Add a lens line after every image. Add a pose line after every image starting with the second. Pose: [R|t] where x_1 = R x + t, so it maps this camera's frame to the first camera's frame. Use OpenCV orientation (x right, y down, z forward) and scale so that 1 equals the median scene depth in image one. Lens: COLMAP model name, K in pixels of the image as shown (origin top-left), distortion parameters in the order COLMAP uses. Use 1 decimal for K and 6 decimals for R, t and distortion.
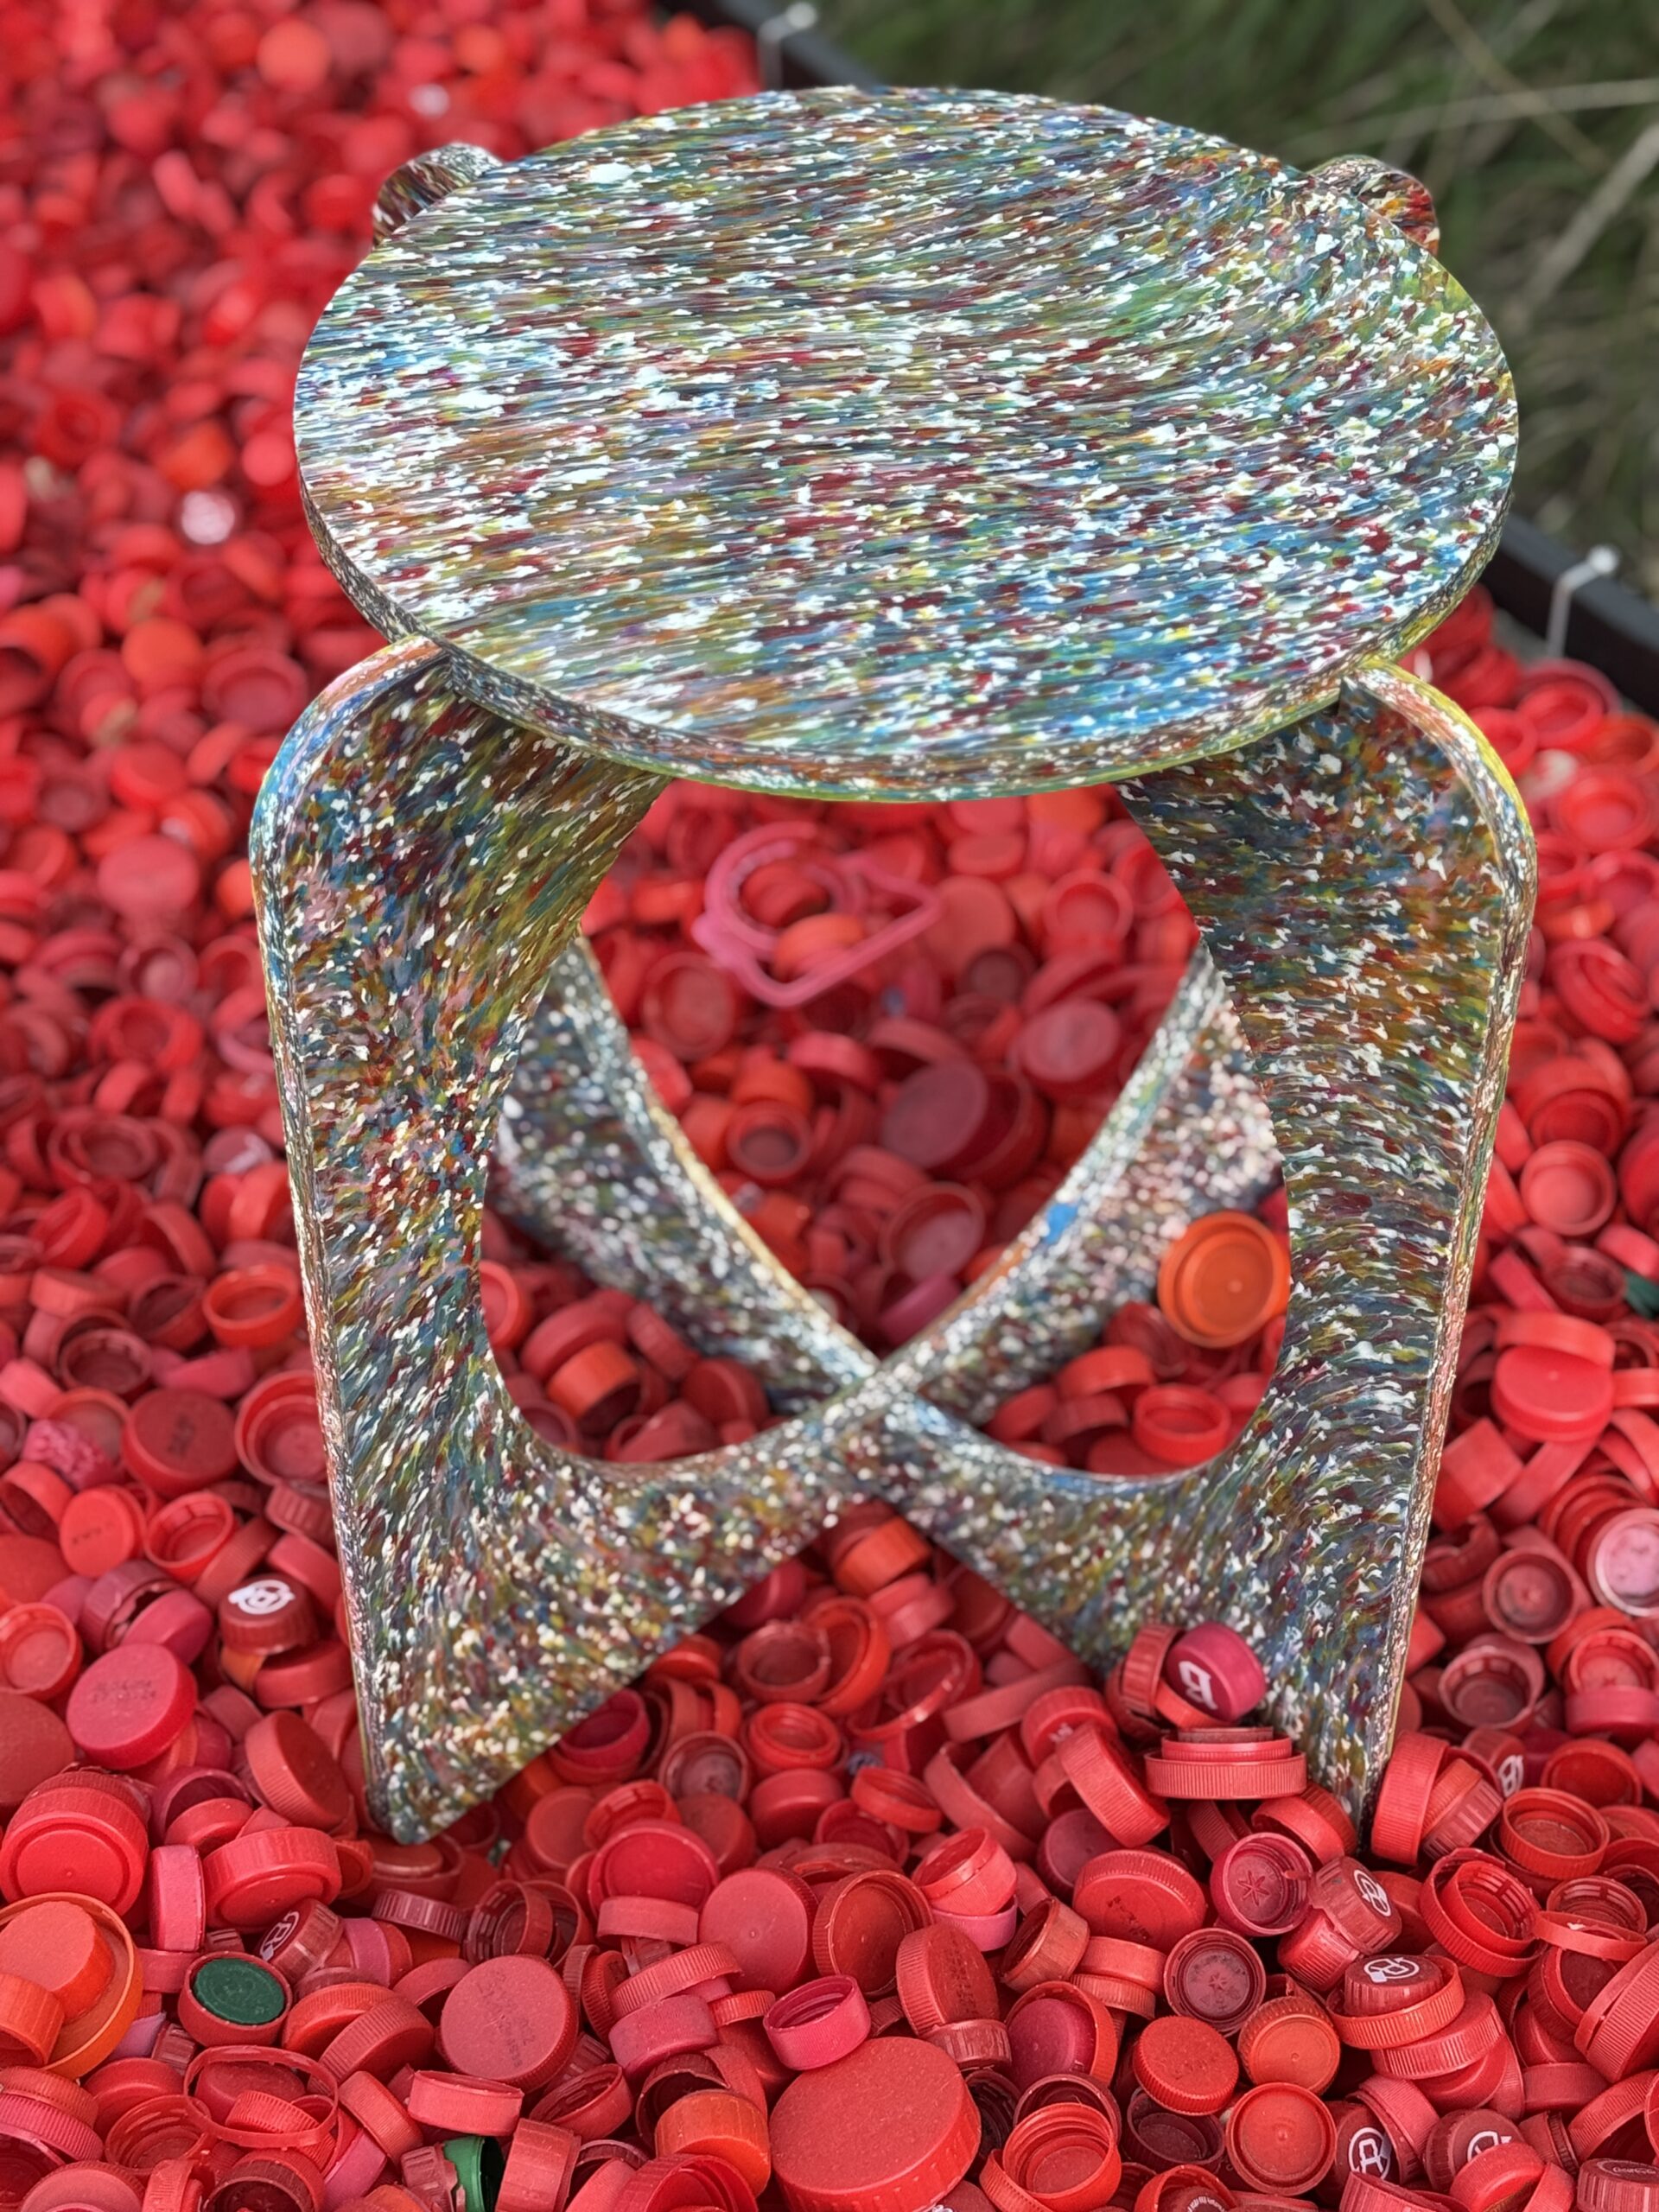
lens RADIAL K [[3760.8, 0, 794.2], [0, 3760.8, 1157.7], [0, 0, 1]] dist [0.057768, 0.773257]
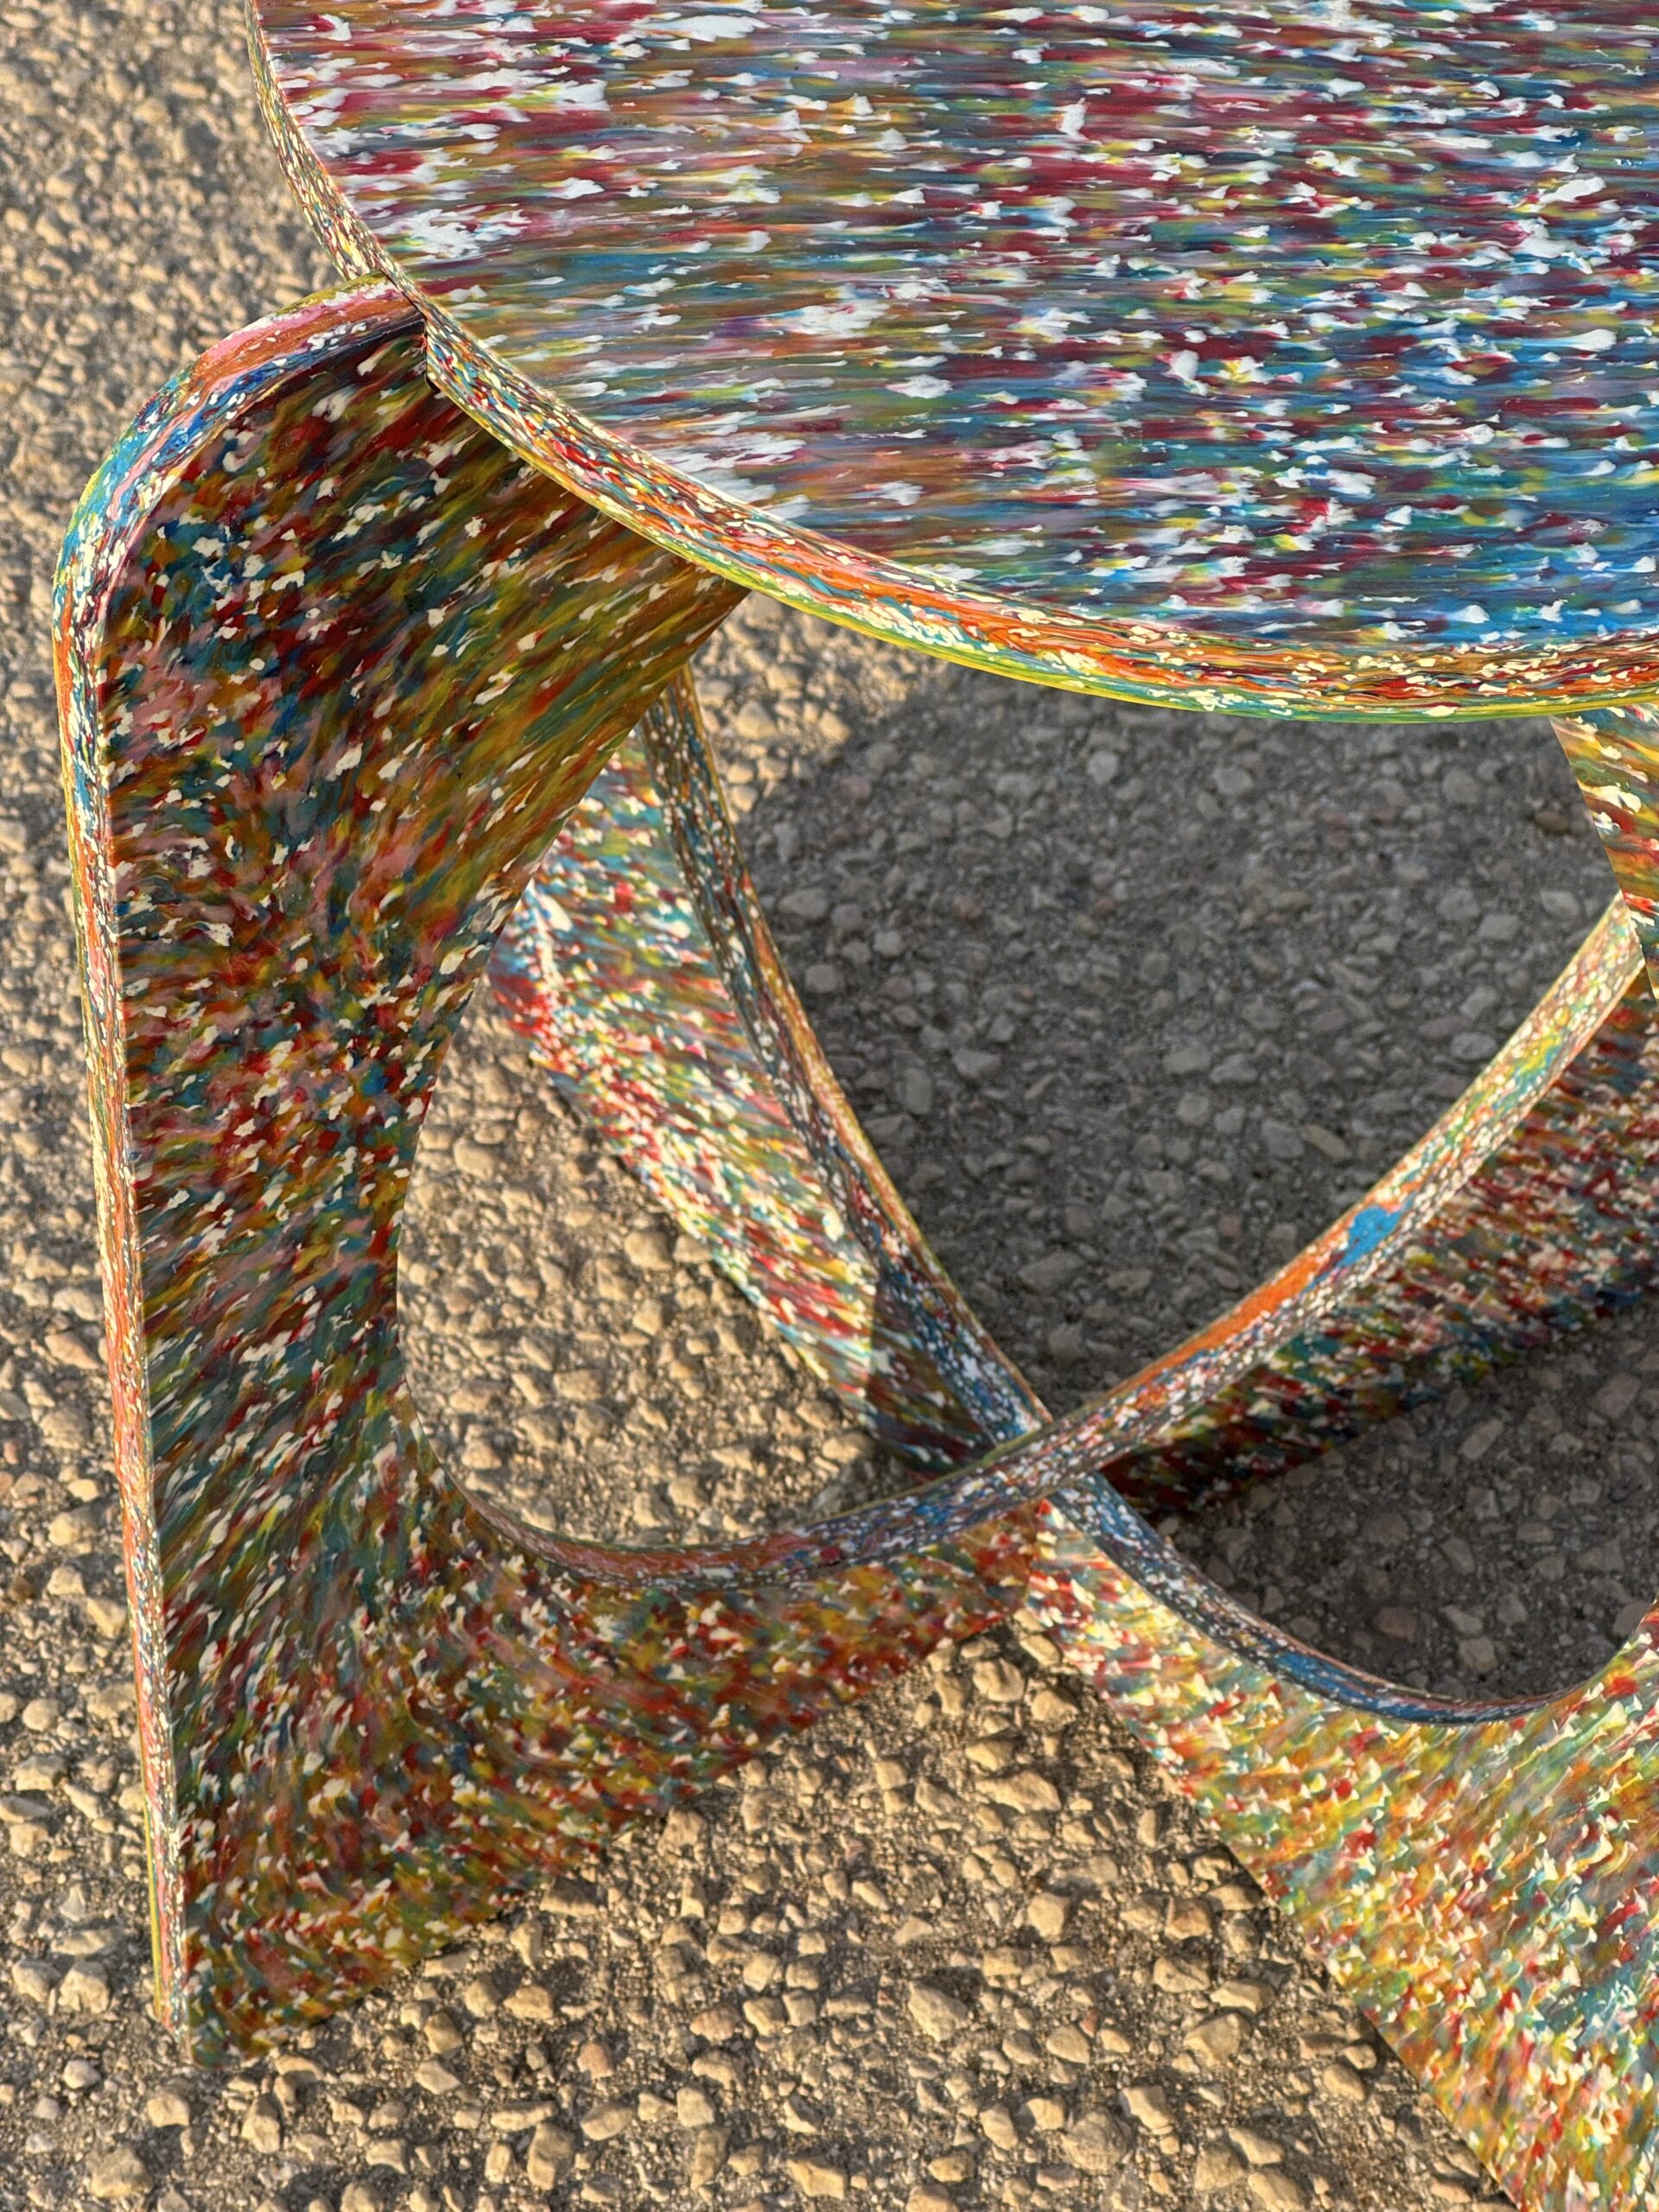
lens RADIAL K [[5001.2, 0, 942.5], [0, 5001.2, 1156.5], [0, 0, 1]] dist [-0.305137, 5.983366]
pose [[0.988344, 0.148963, -0.031413, 0.029729], [-0.145686, 0.985334, 0.088839, -0.077527], [0.044186, -0.083227, 0.995551, 0.193237]]
